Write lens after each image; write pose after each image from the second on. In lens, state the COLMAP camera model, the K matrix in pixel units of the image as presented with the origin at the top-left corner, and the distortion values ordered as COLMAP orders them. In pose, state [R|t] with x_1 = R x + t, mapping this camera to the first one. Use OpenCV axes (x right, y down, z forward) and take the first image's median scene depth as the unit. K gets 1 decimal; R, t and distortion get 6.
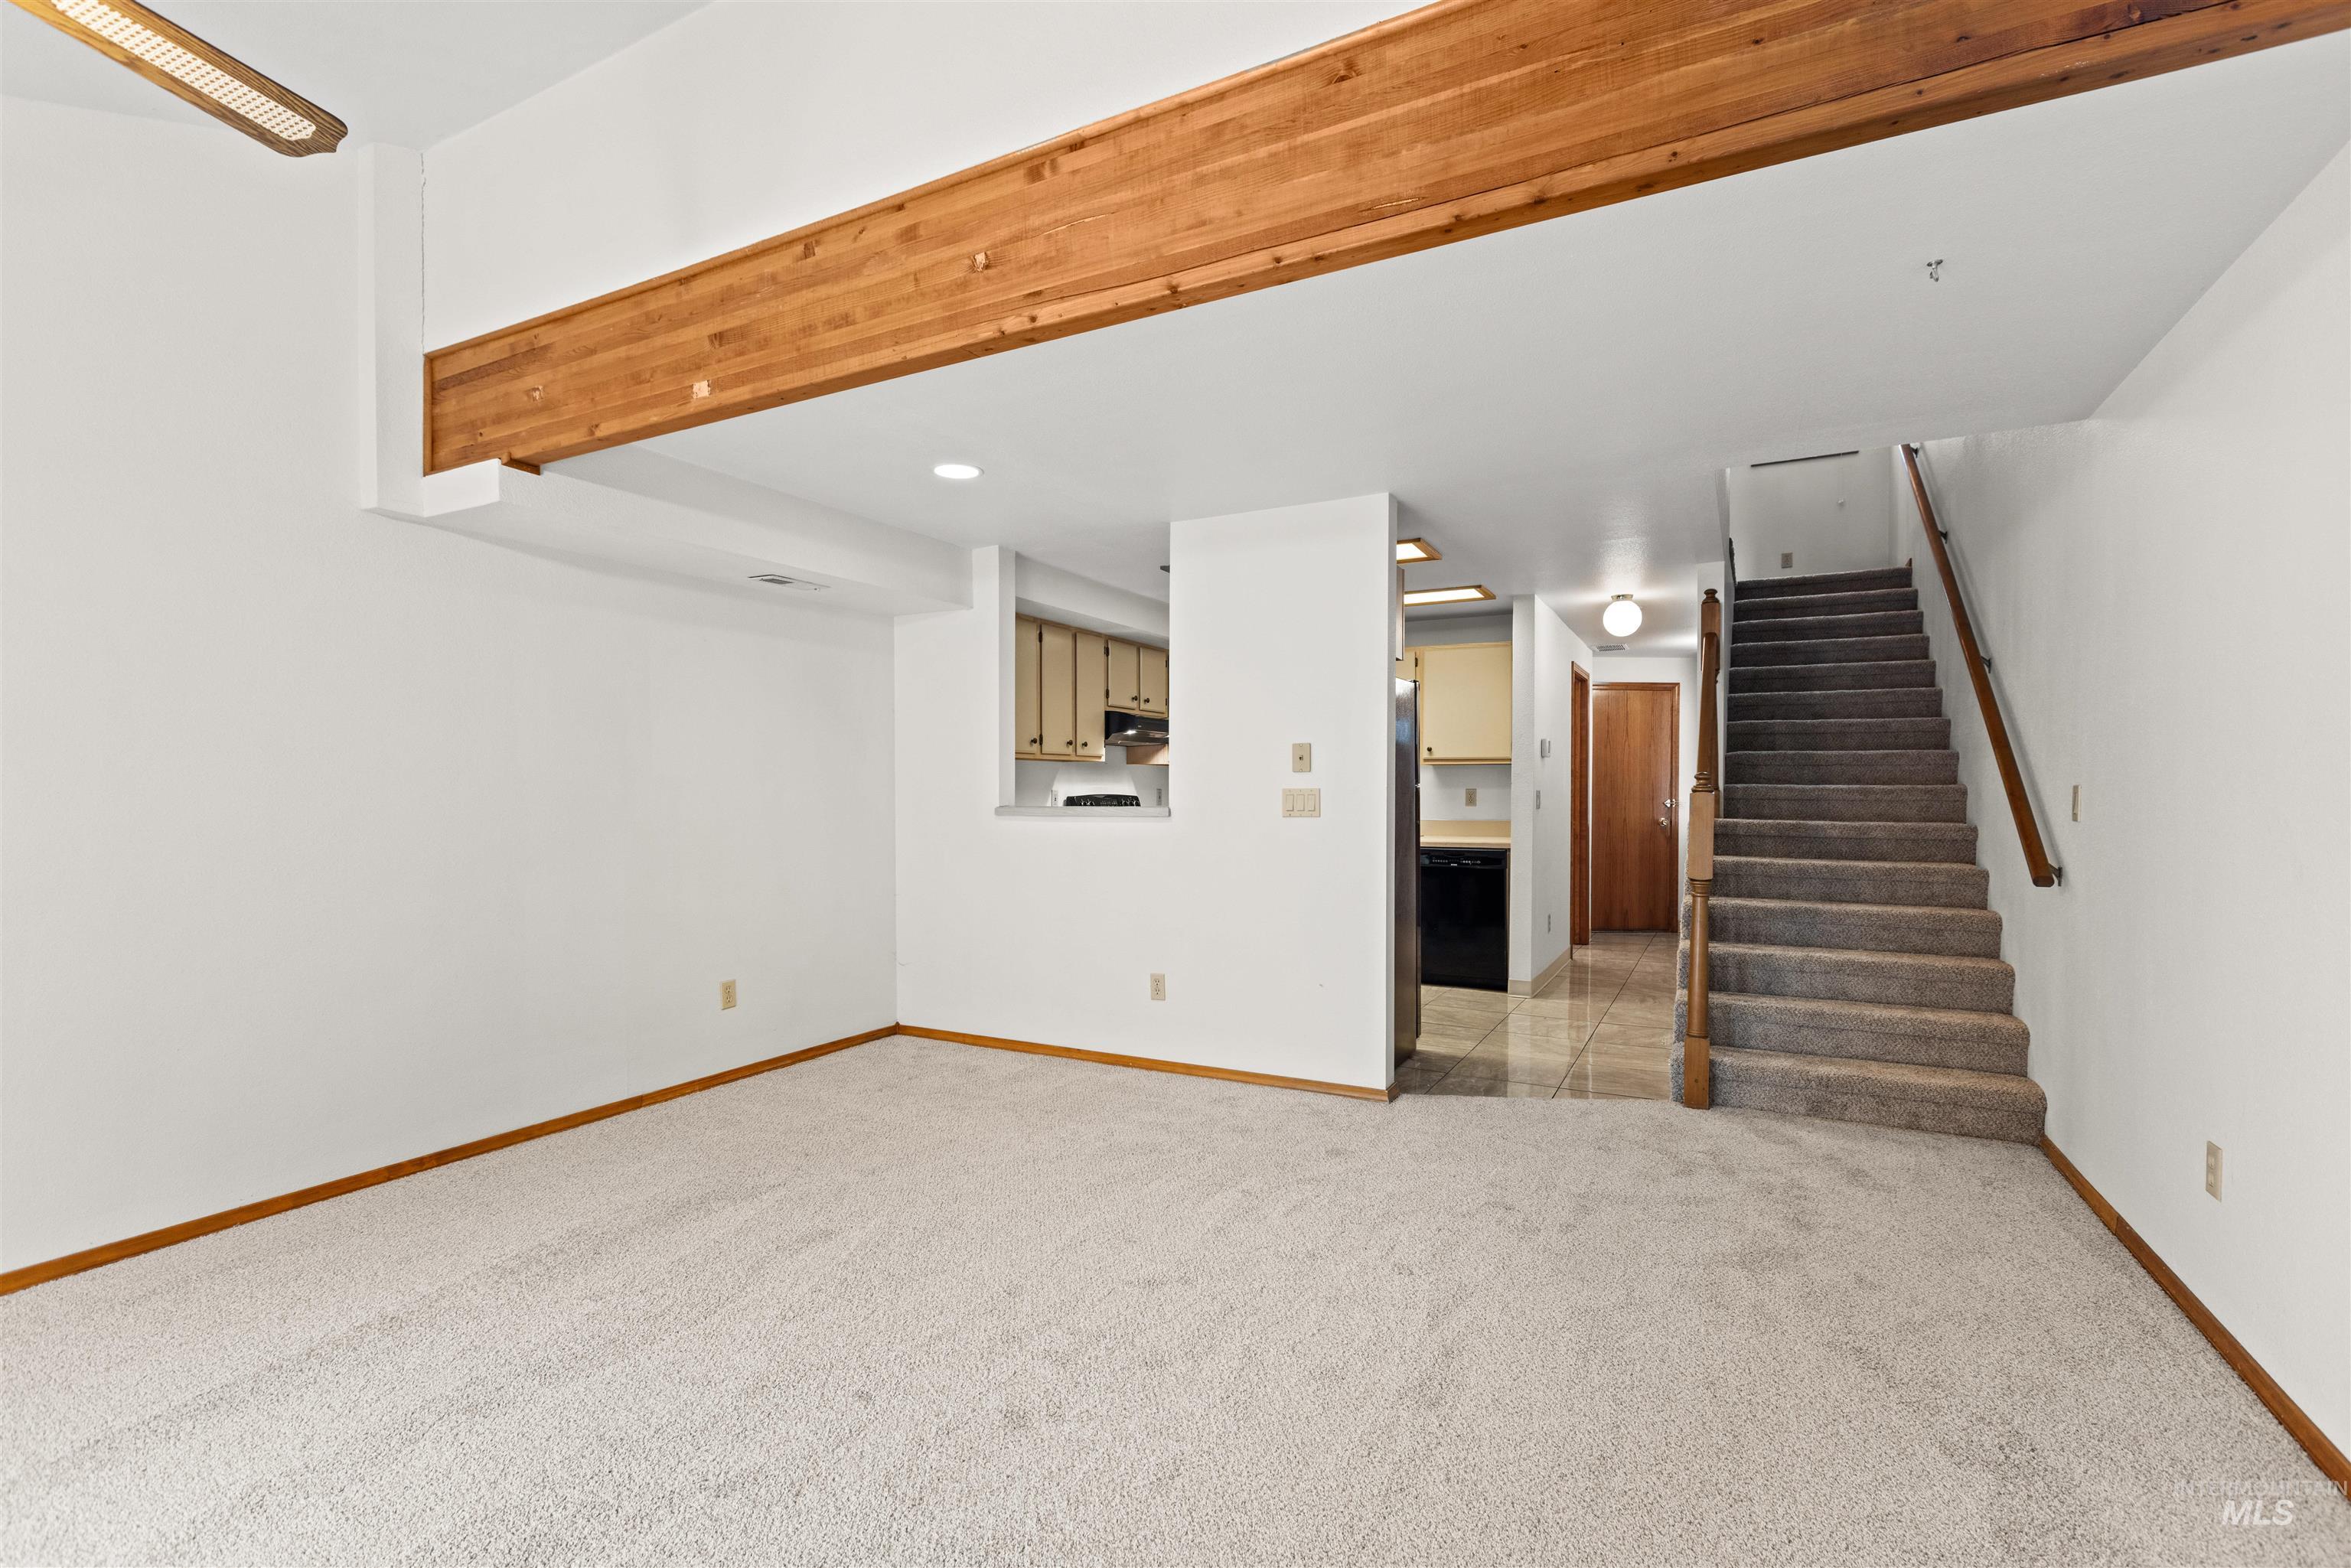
lens RADIAL K [[1059.7, 0, 1173.2], [0, 1059.7, 798.3], [0, 0, 1]] dist [-0.000900, -0.000683]
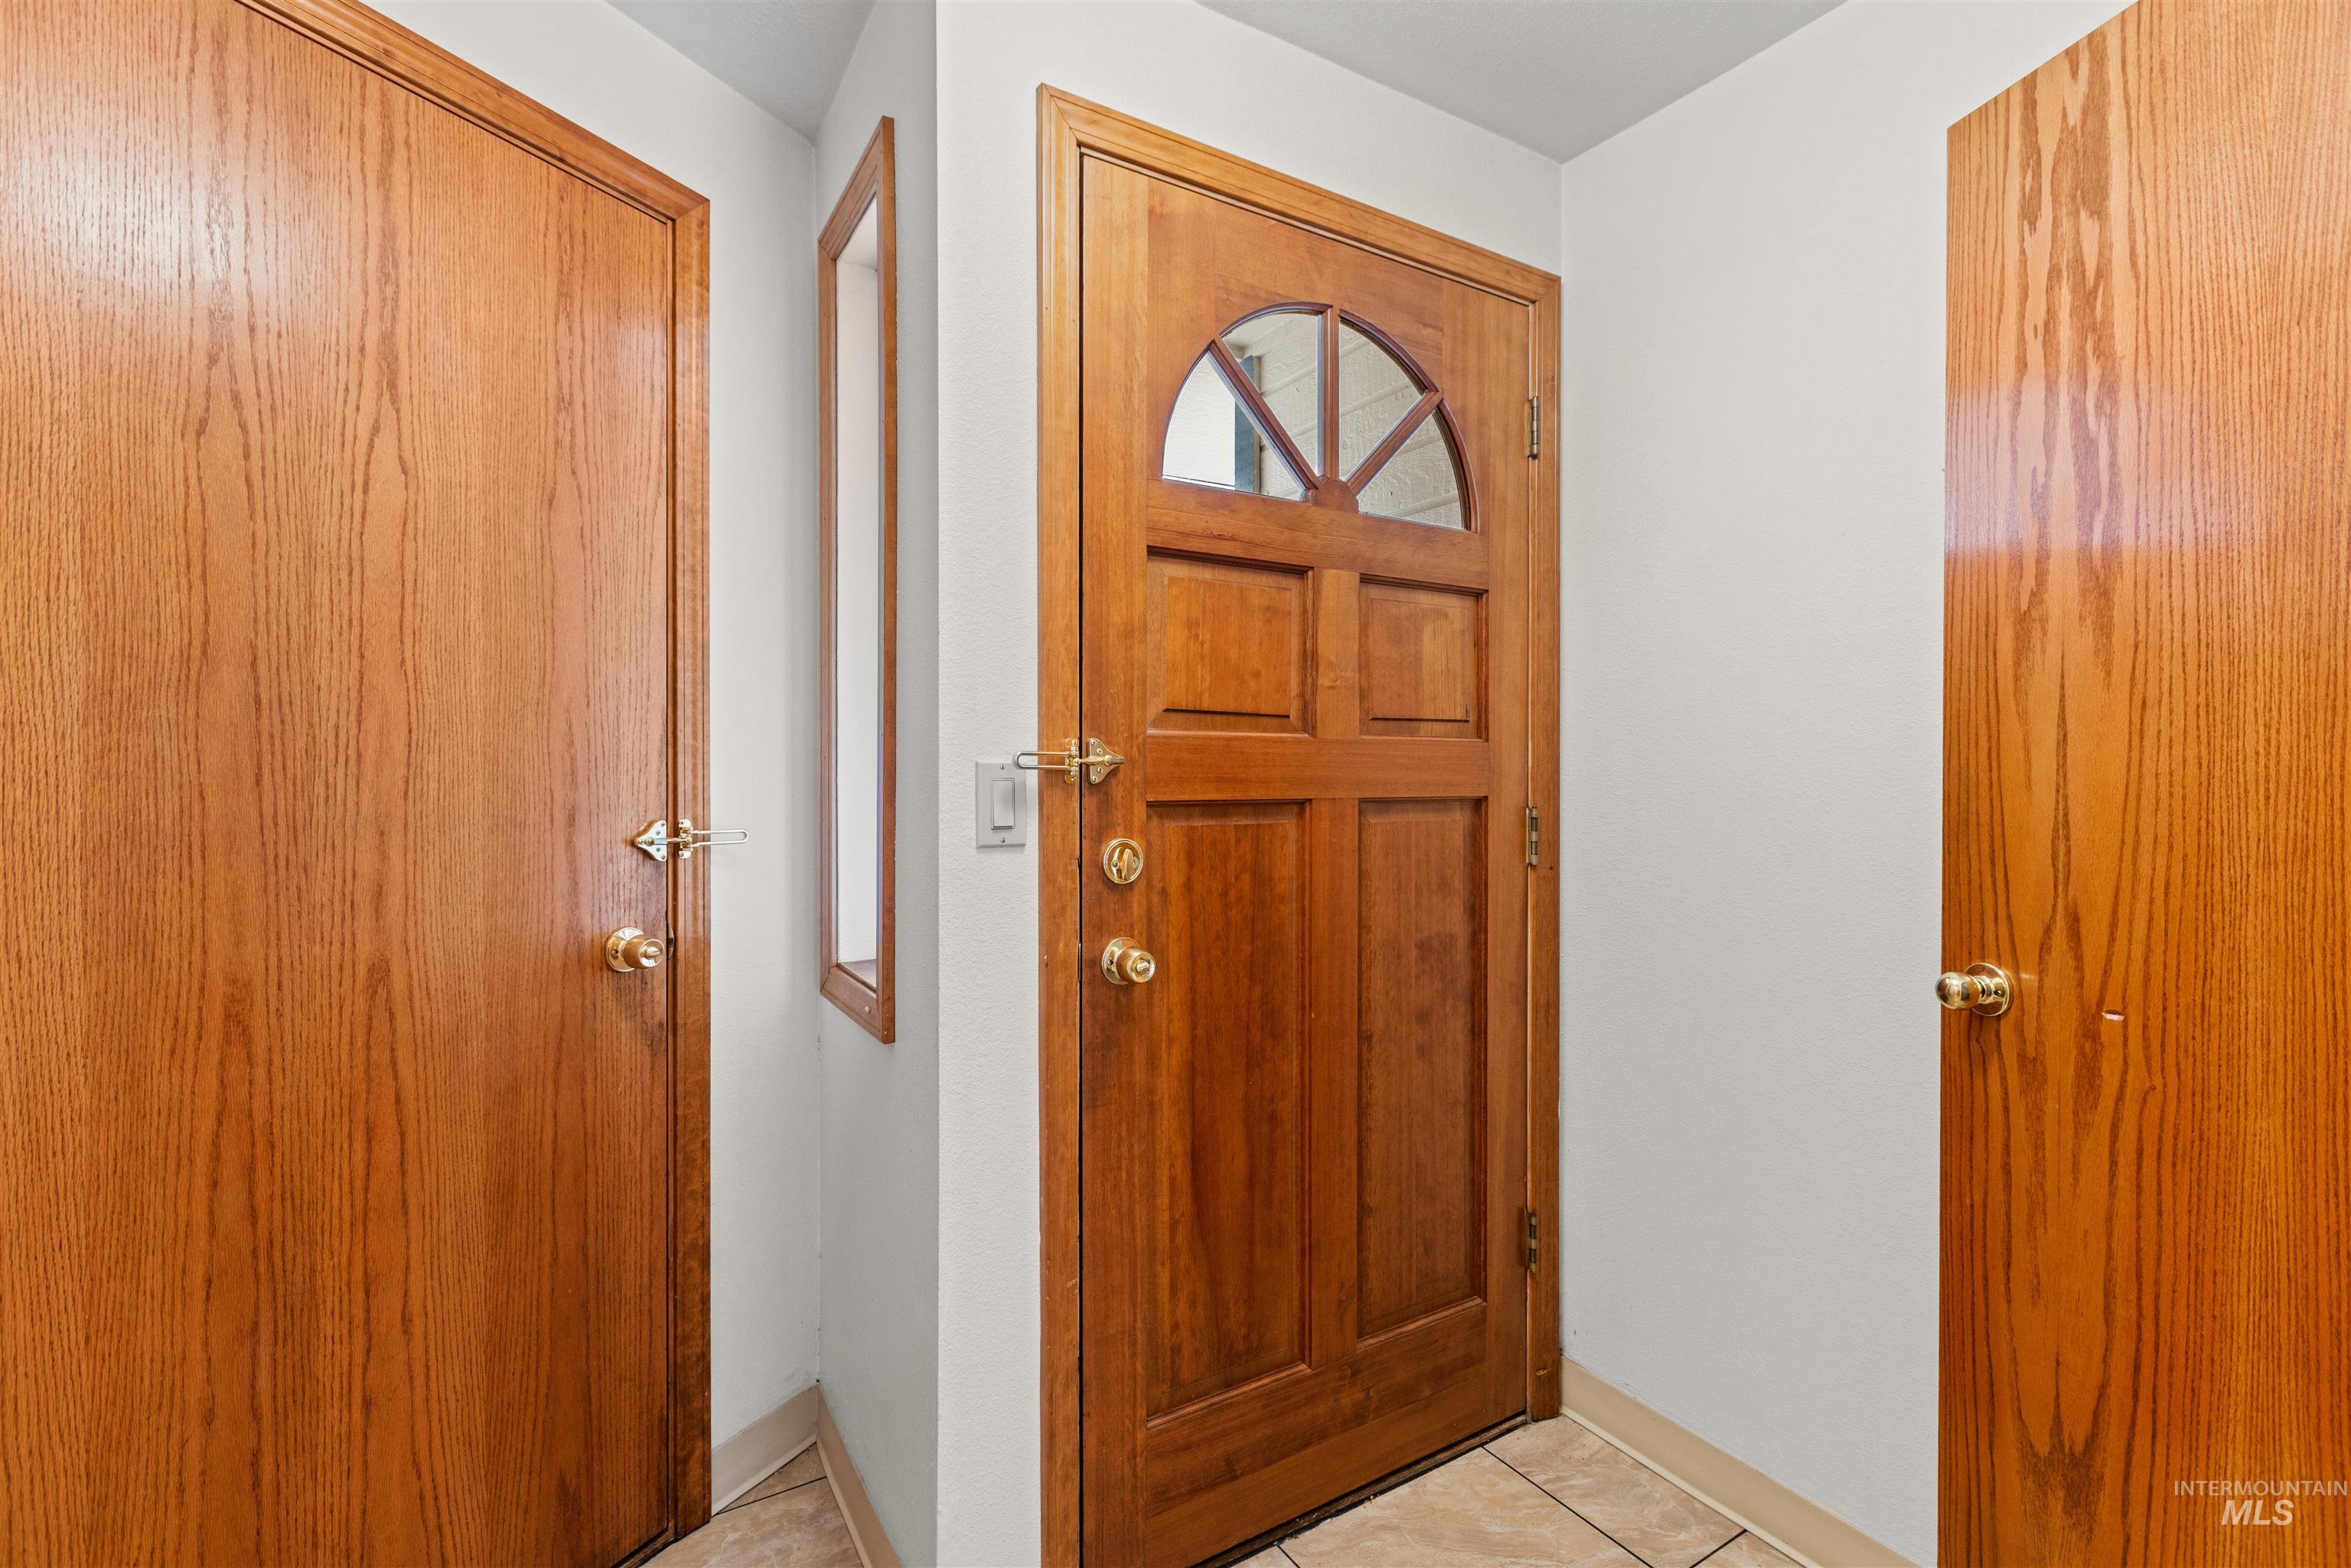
lens RADIAL K [[1050.0, 0, 1182.5], [0, 1050.0, 772.7], [0, 0, 1]] dist [0.001661, 0.000139]
pose [[0.505202, -0.004446, 0.862990, 0.975345], [0.004337, 0.999987, 0.002613, -0.016811], [-0.862990, 0.002423, 0.505215, 2.269240]]
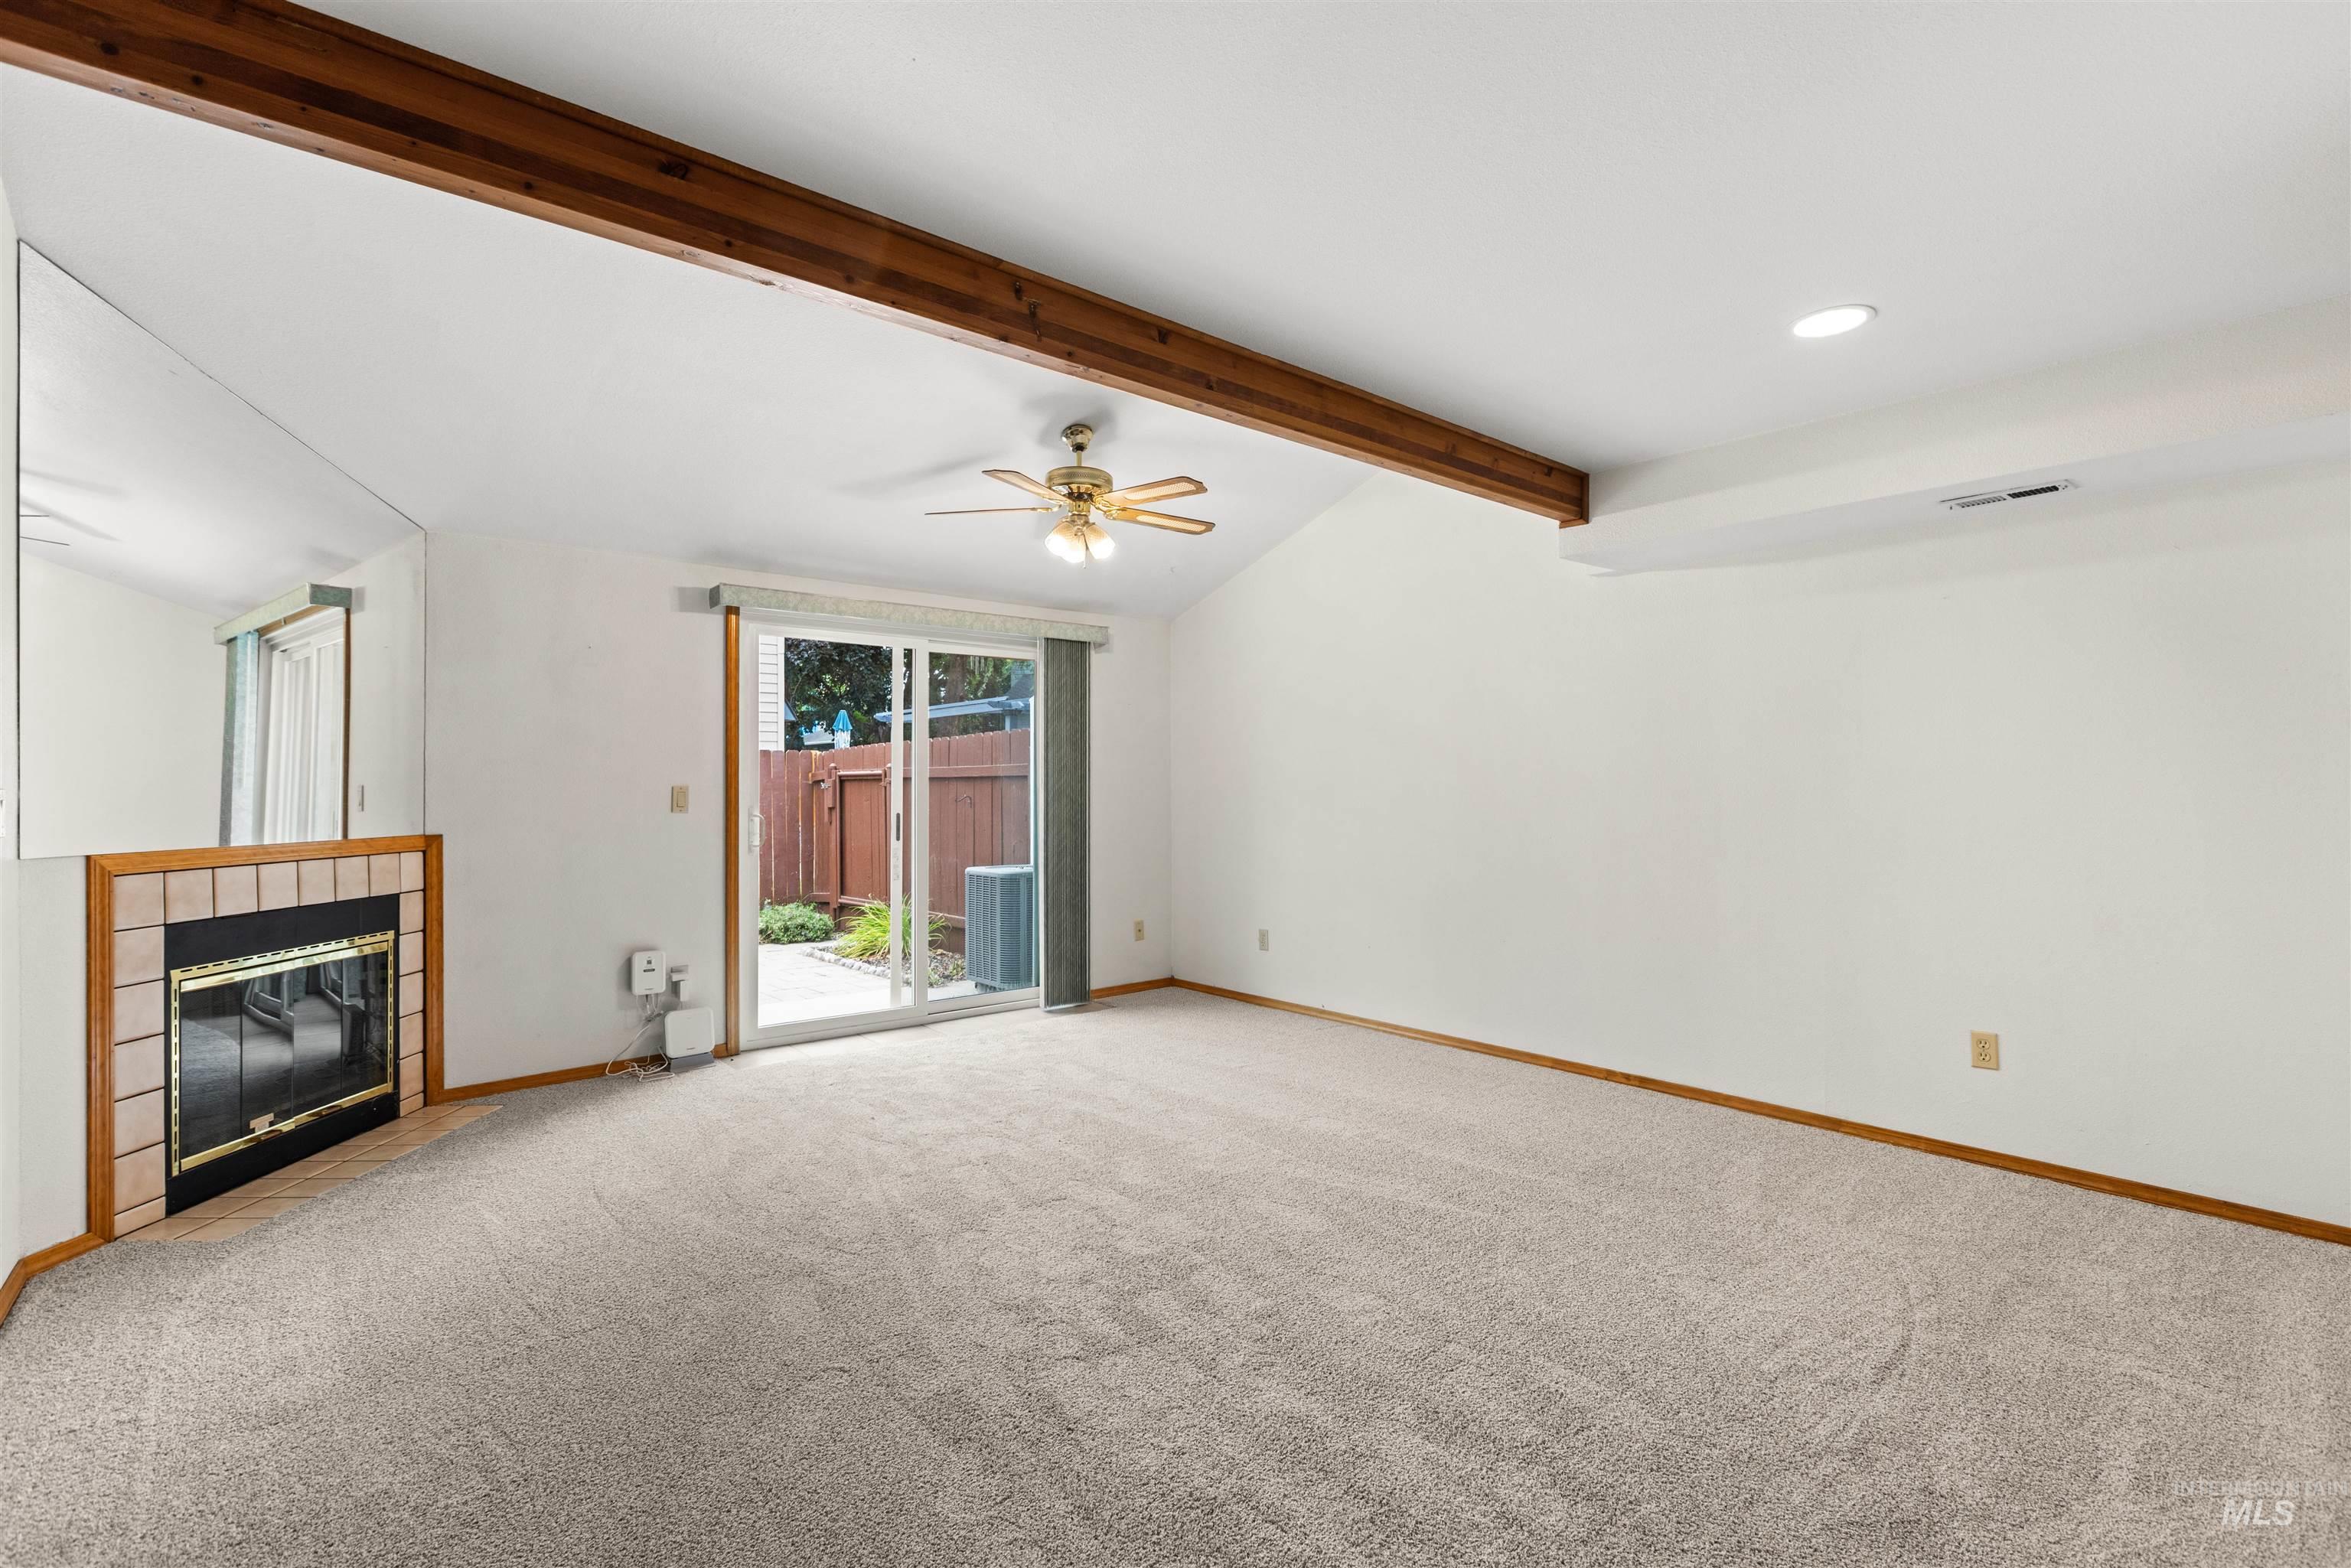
lens RADIAL K [[1062.6, 0, 1185.3], [0, 1062.6, 785.3], [0, 0, 1]] dist [-0.002229, -0.000980]
pose [[-0.364418, 0.003031, -0.931230, 0.677514], [-0.005524, 0.999970, 0.005416, -0.010509], [0.931219, 0.007118, -0.364391, 0.988296]]
